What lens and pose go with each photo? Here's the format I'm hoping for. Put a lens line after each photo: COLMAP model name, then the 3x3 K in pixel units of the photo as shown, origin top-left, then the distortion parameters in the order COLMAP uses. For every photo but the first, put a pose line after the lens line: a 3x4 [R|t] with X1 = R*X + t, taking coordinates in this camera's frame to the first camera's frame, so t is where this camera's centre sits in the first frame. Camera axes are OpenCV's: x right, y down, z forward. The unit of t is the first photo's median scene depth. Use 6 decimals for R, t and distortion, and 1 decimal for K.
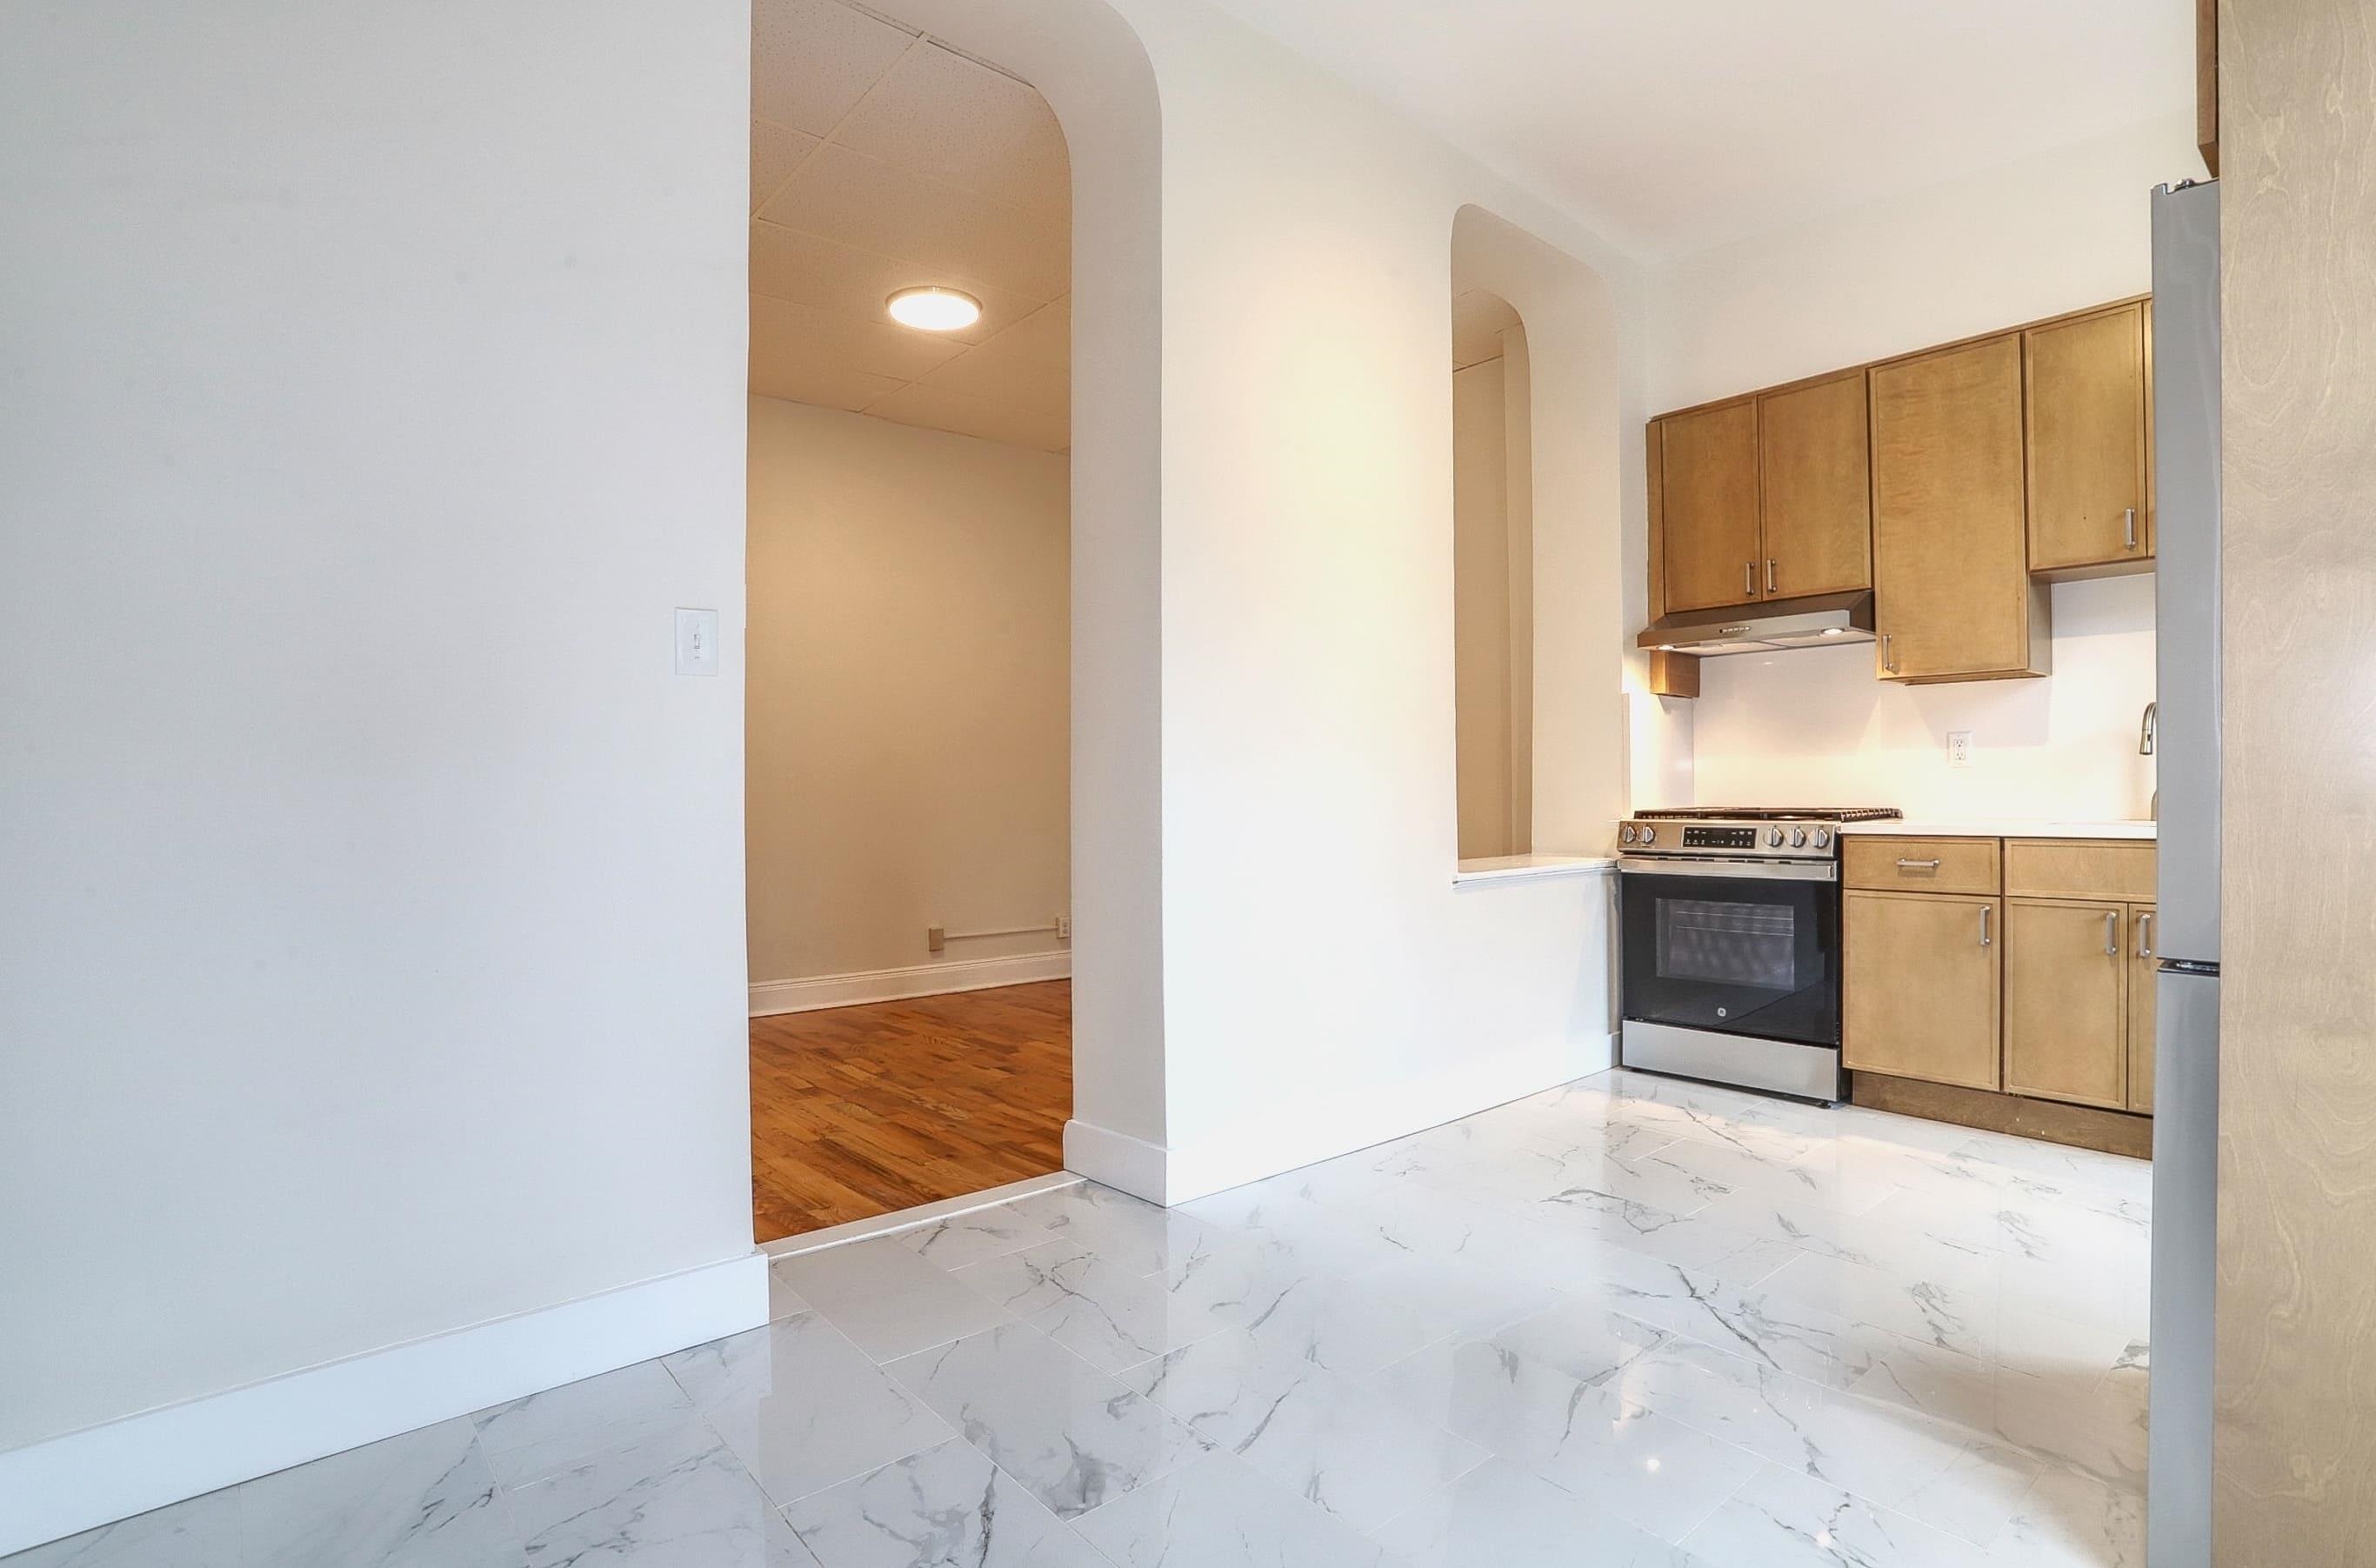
lens RADIAL K [[1170.9, 0, 1206.5], [0, 1170.9, 796.5], [0, 0, 1]] dist [-0.057973, 0.014858]
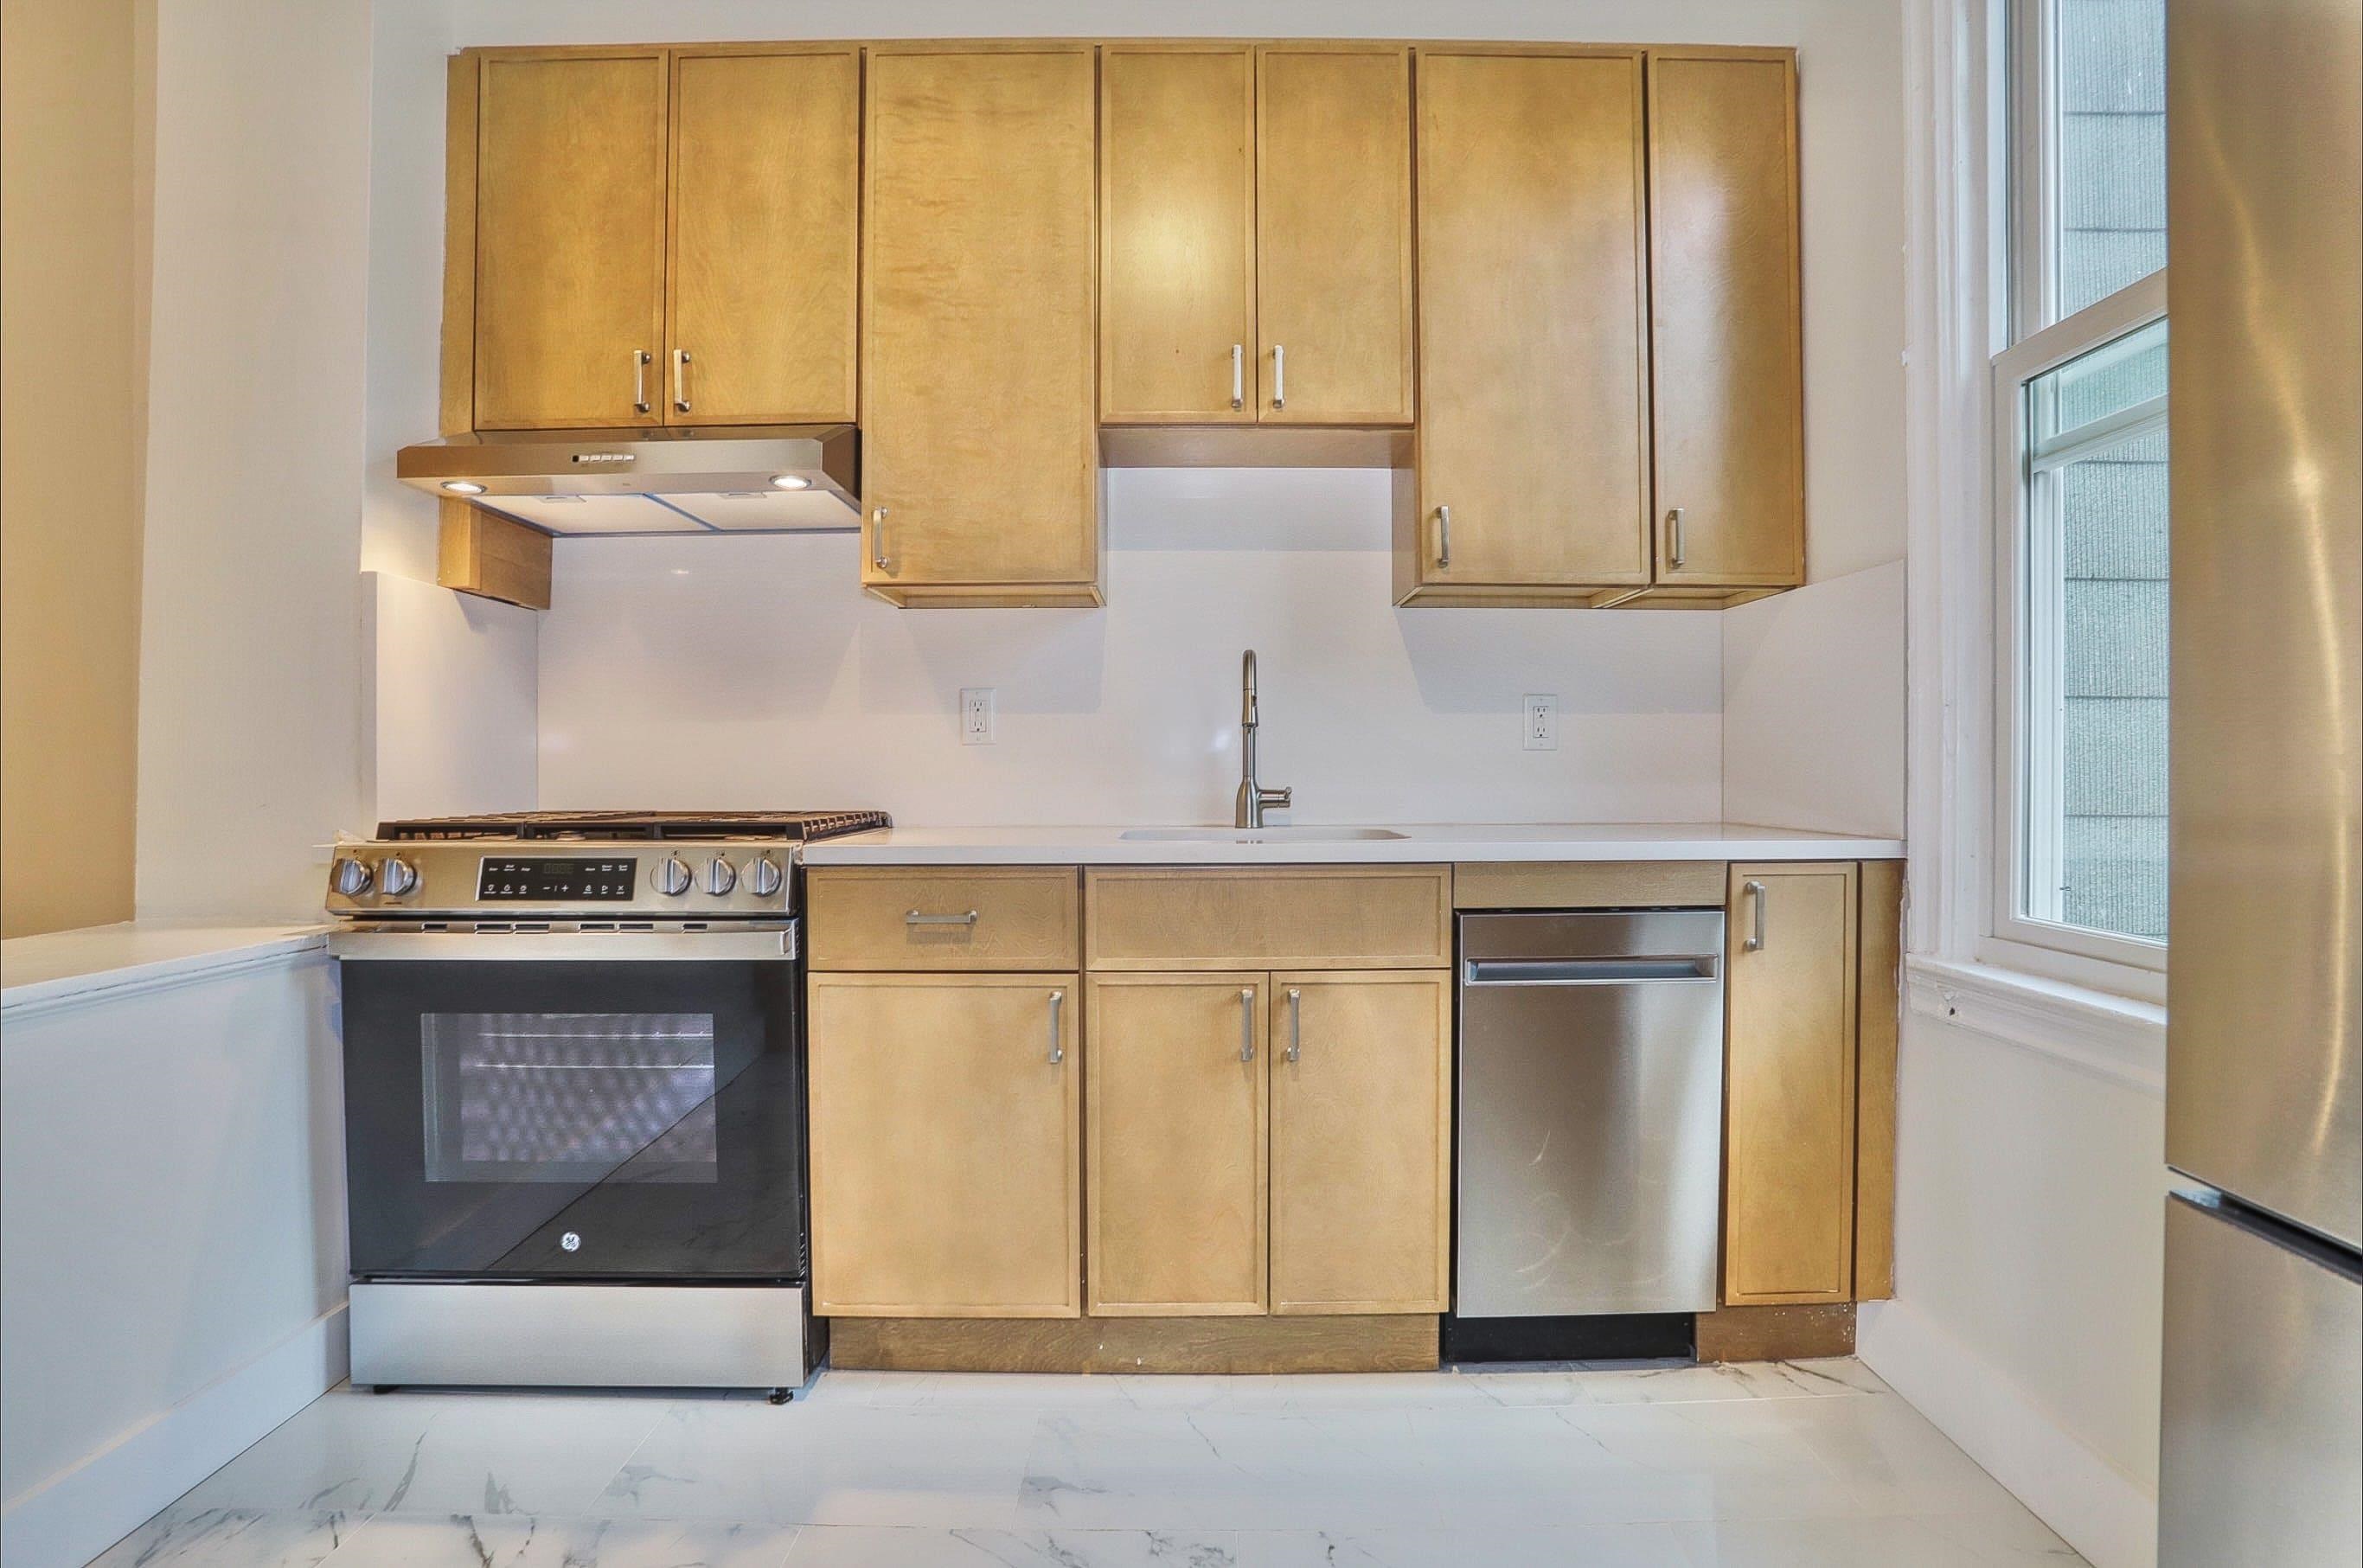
lens RADIAL K [[1108.7, 0, 1195.7], [0, 1108.7, 776.5], [0, 0, 1]] dist [-0.049397, 0.003960]
pose [[0.642813, 0.006311, 0.765997, 0.279813], [-0.001807, 0.999976, -0.006722, -0.003898], [-0.766021, 0.002937, 0.642809, 0.536343]]
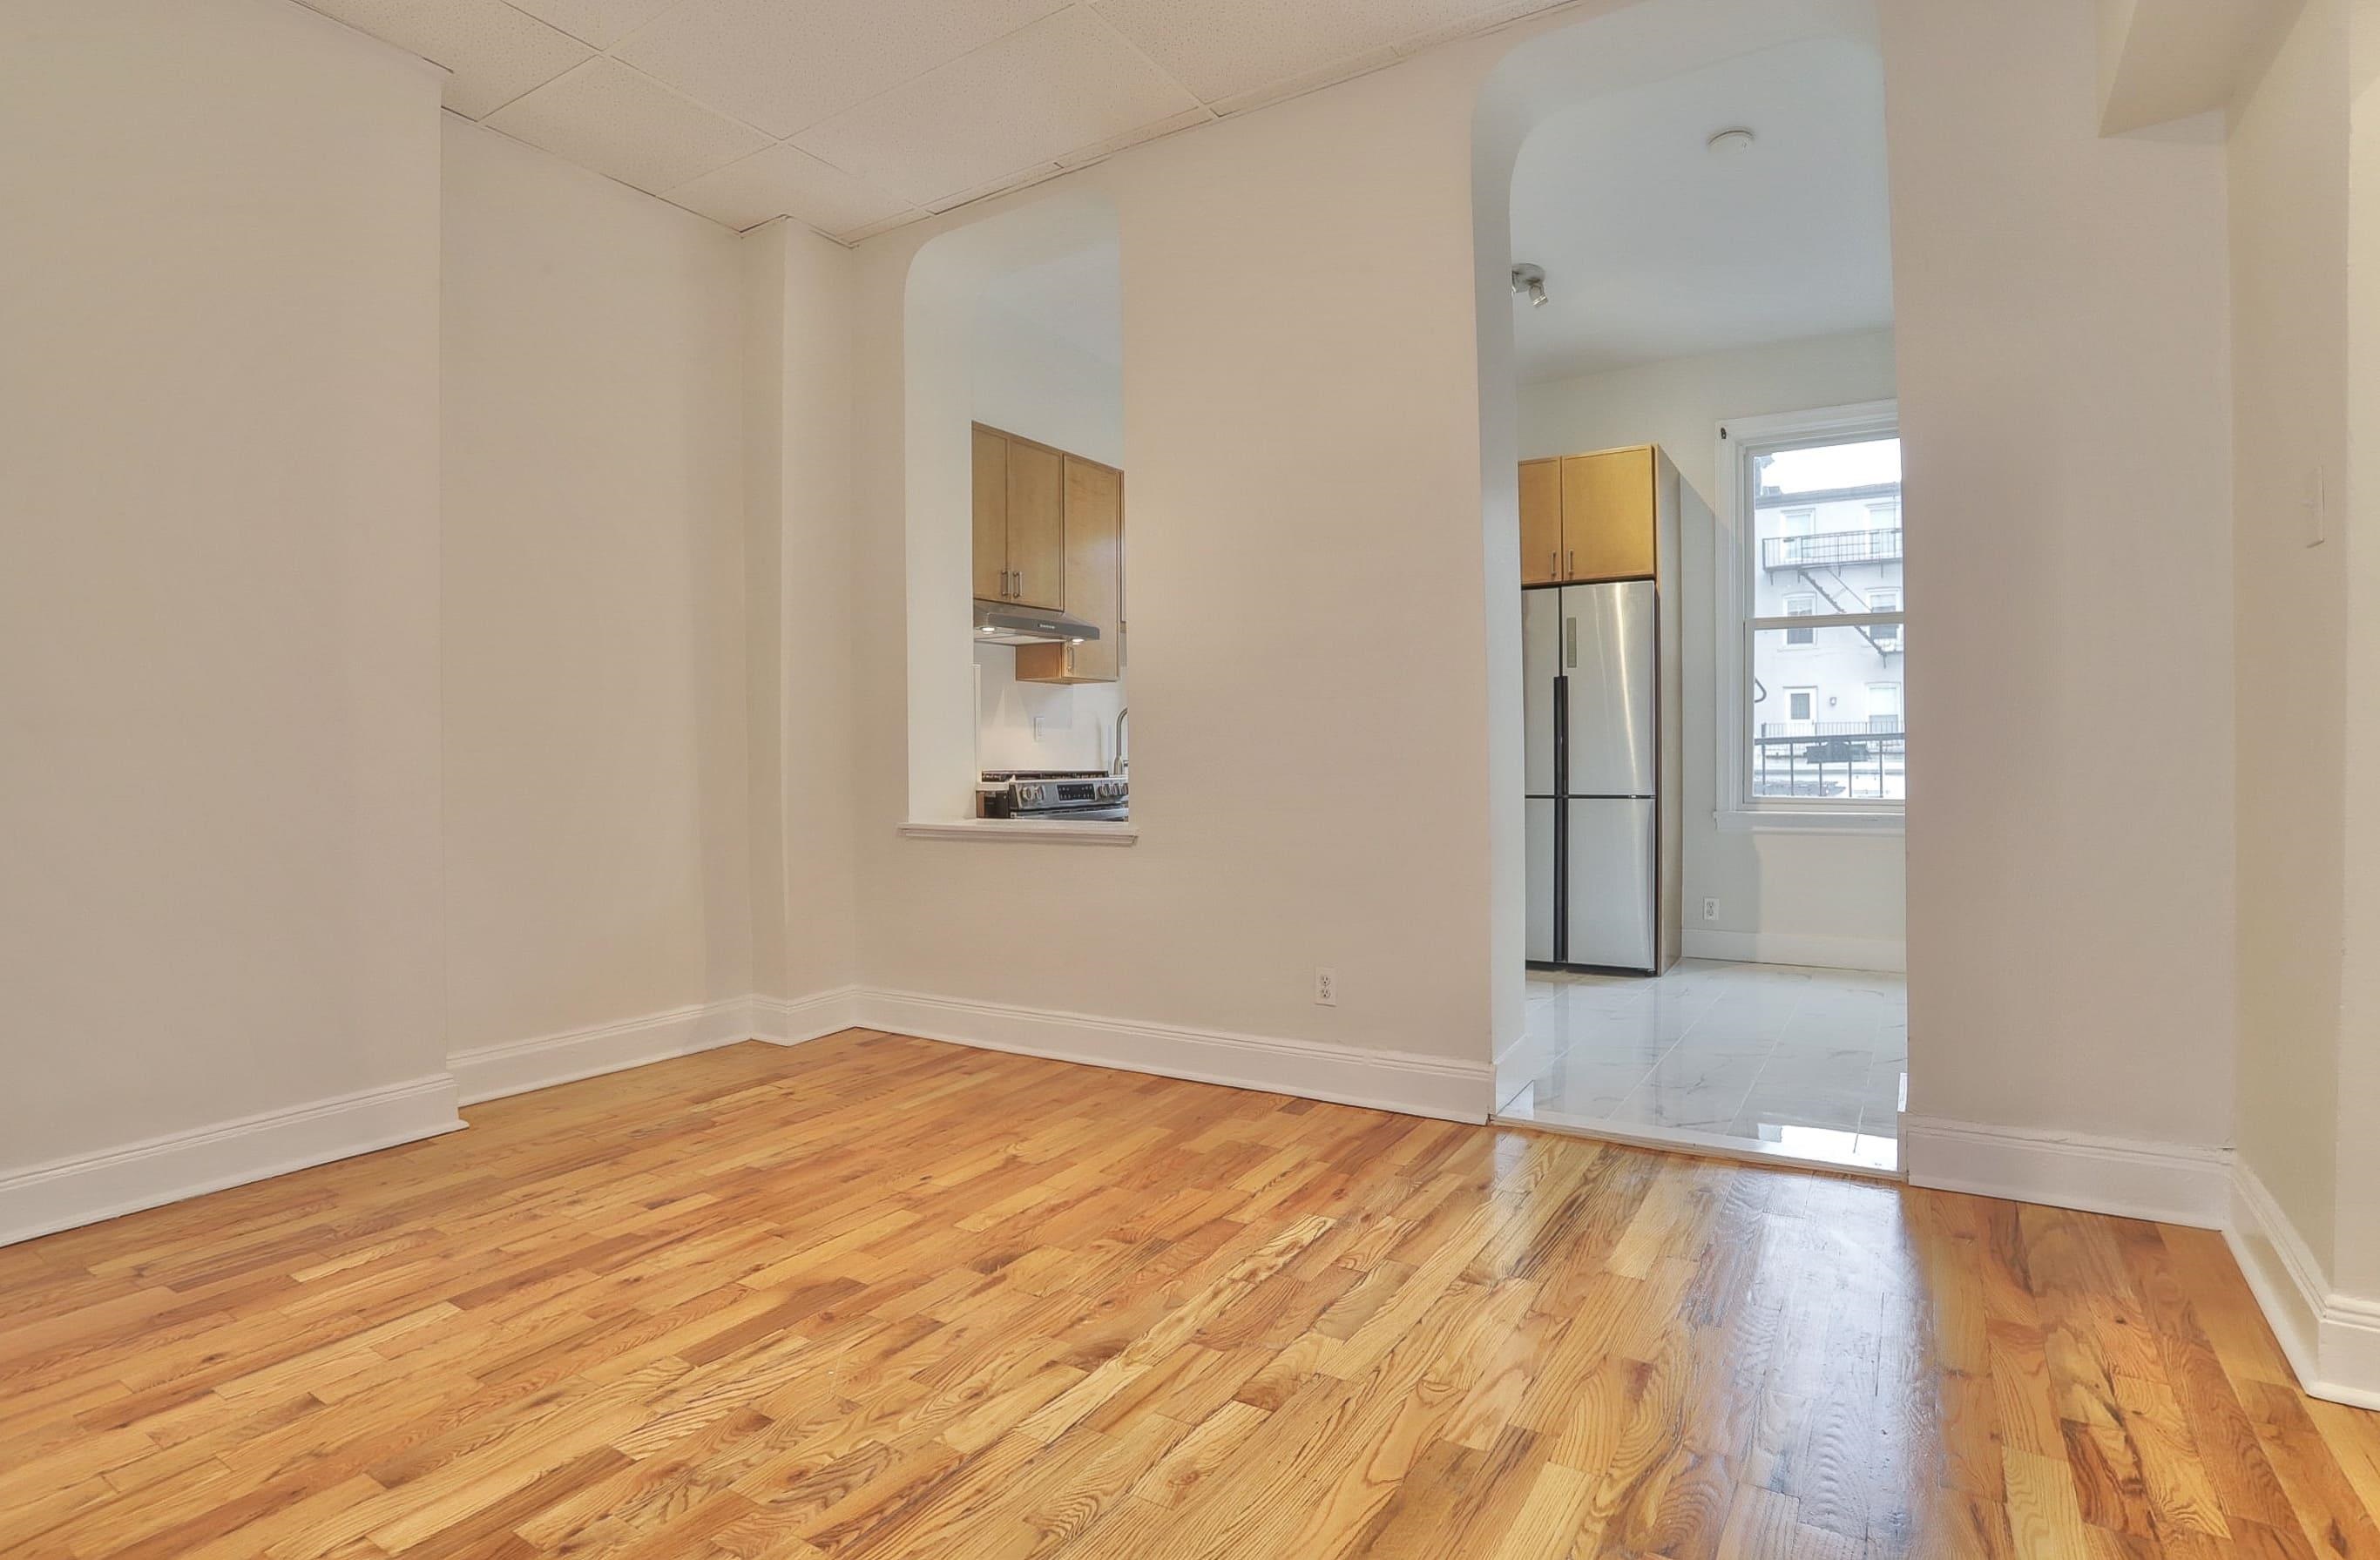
lens RADIAL K [[1172.8, 0, 1211.3], [0, 1172.8, 765.3], [0, 0, 1]] dist [-0.057973, 0.014858]
pose [[-0.294616, 0.008126, 0.955581, -0.856933], [0.017732, 0.999838, -0.003035, 0.013801], [-0.955451, 0.016050, -0.294712, 1.289696]]
